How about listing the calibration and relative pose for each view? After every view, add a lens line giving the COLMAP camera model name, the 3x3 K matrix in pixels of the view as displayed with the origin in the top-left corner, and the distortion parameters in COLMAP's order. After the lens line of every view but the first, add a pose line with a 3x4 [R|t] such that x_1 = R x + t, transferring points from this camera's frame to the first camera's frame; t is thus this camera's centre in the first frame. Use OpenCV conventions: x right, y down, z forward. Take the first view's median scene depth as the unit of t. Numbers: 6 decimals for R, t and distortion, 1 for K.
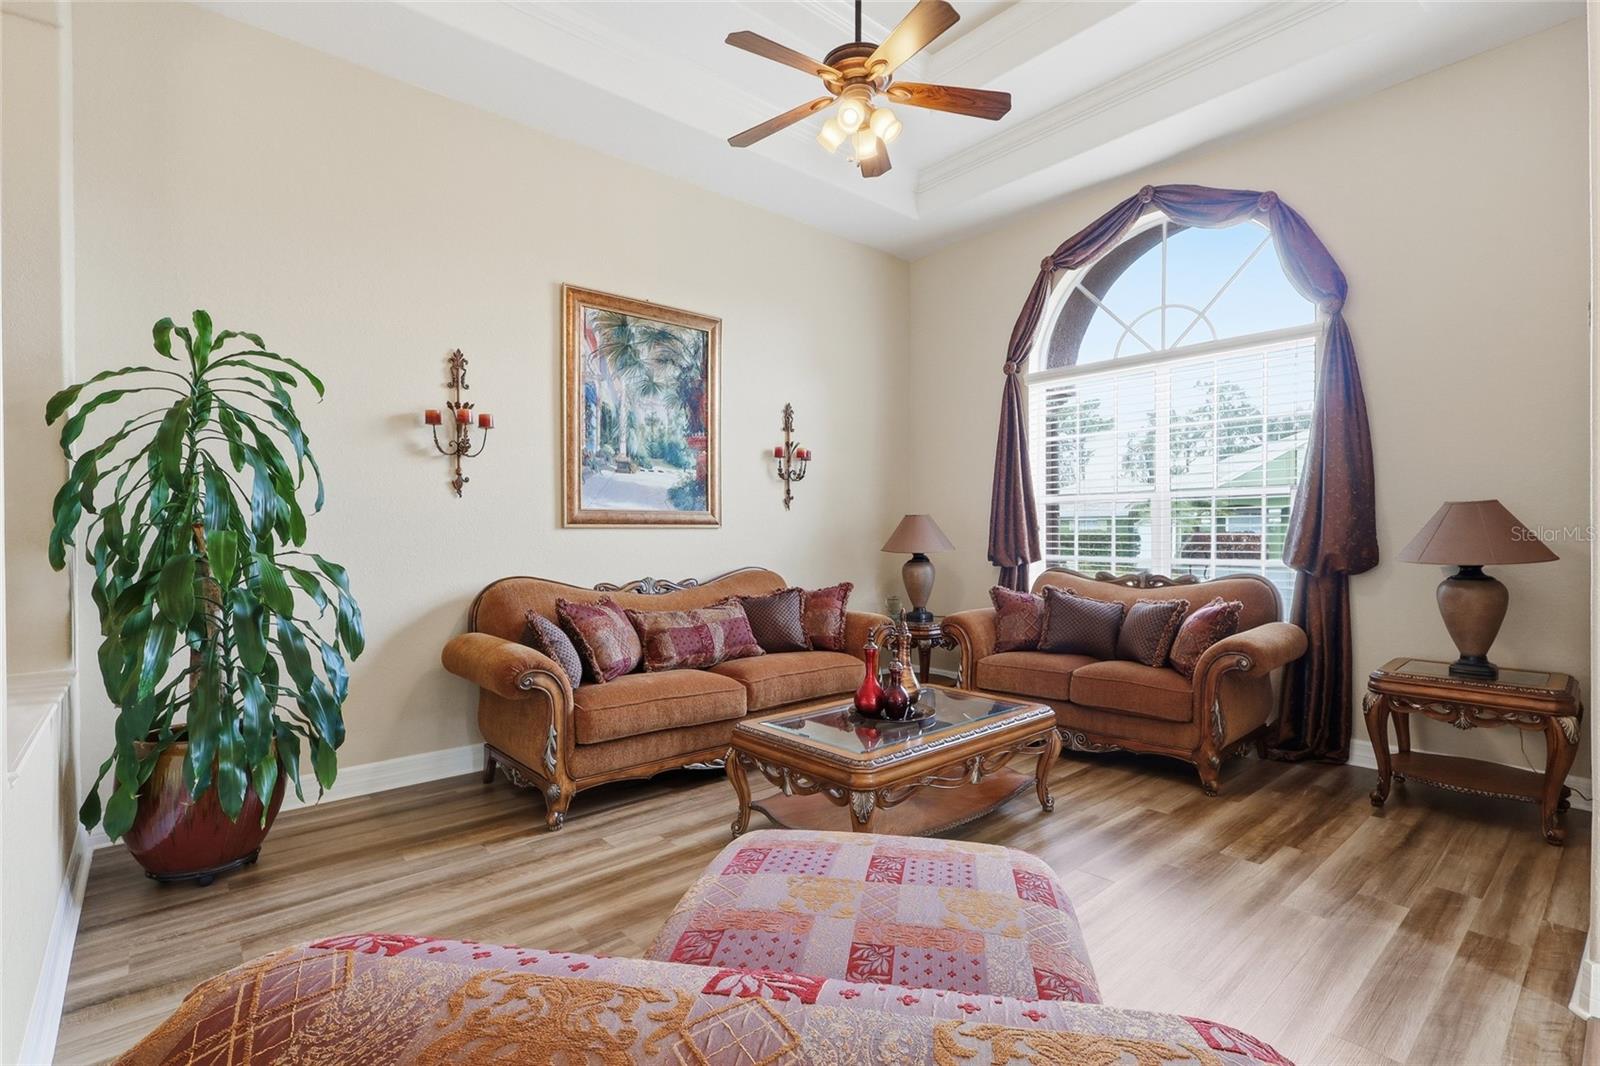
lens RADIAL K [[748.7, 0, 806.1], [0, 748.7, 534.5], [0, 0, 1]] dist [0.000354, 0.000587]
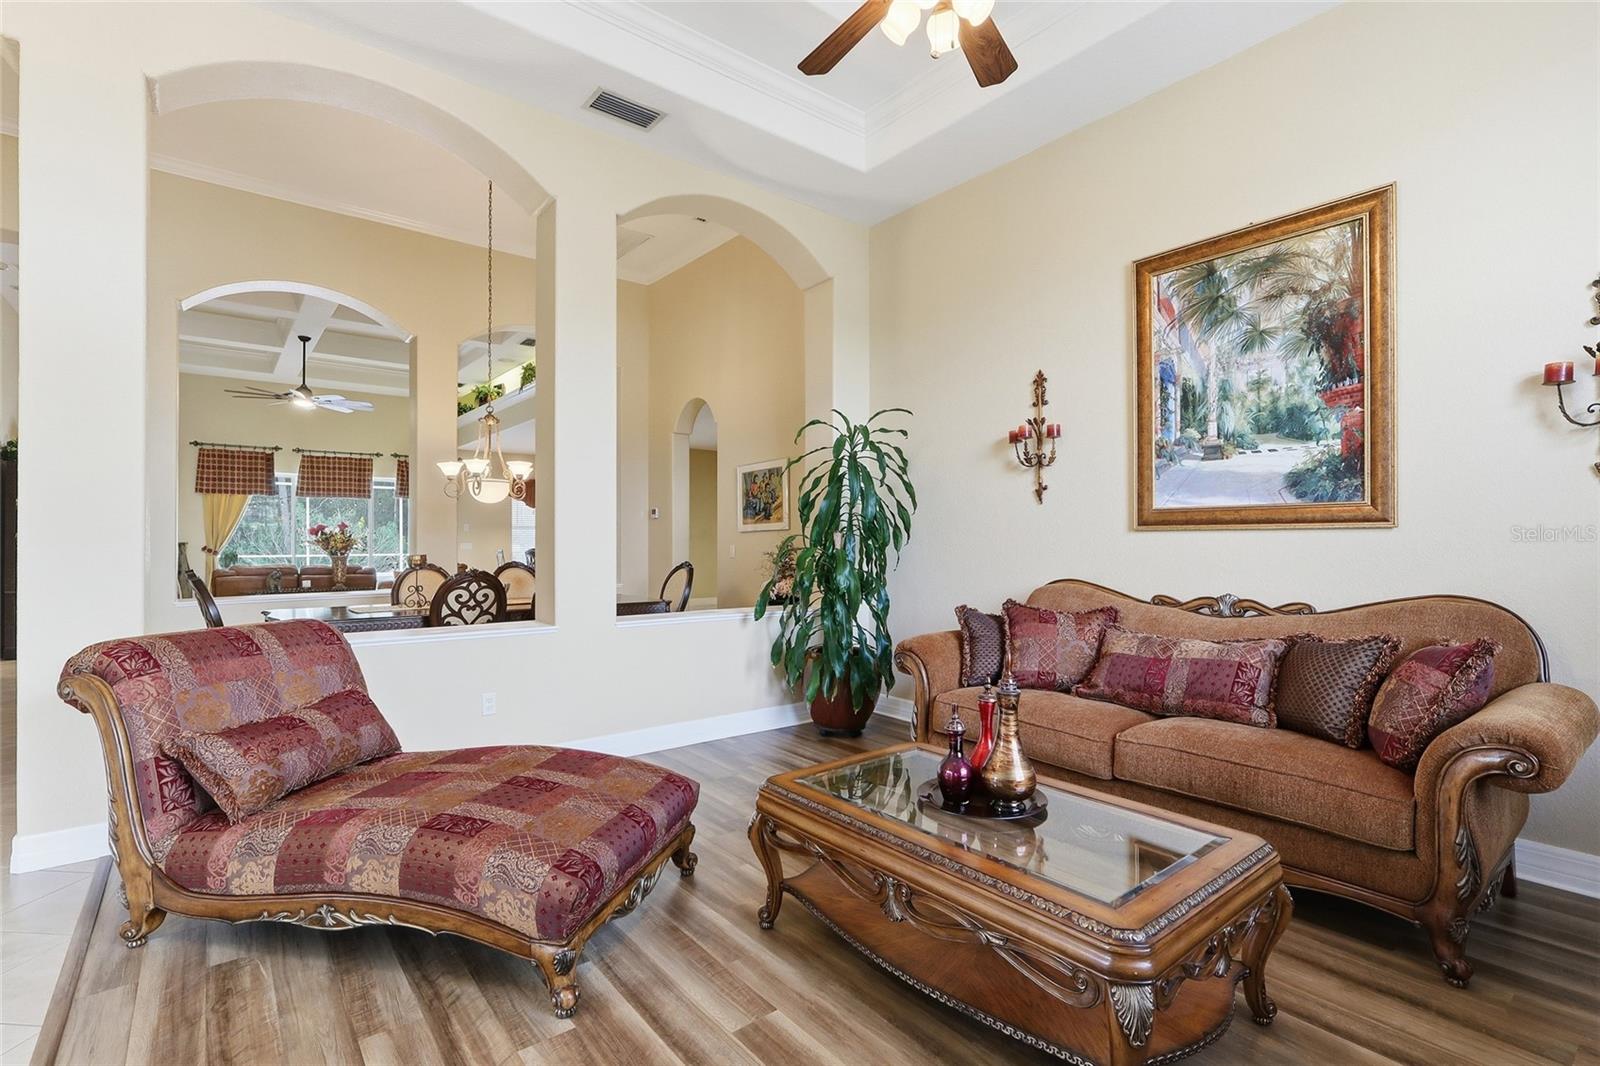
lens RADIAL K [[748.7, 0, 806.1], [0, 748.7, 534.5], [0, 0, 1]] dist [0.000354, 0.000587]
pose [[-0.043616, -0.002891, -0.999044, 0.558609], [-0.000015, 0.999996, -0.002894, -0.001176], [0.999048, -0.000111, -0.043616, 0.597939]]
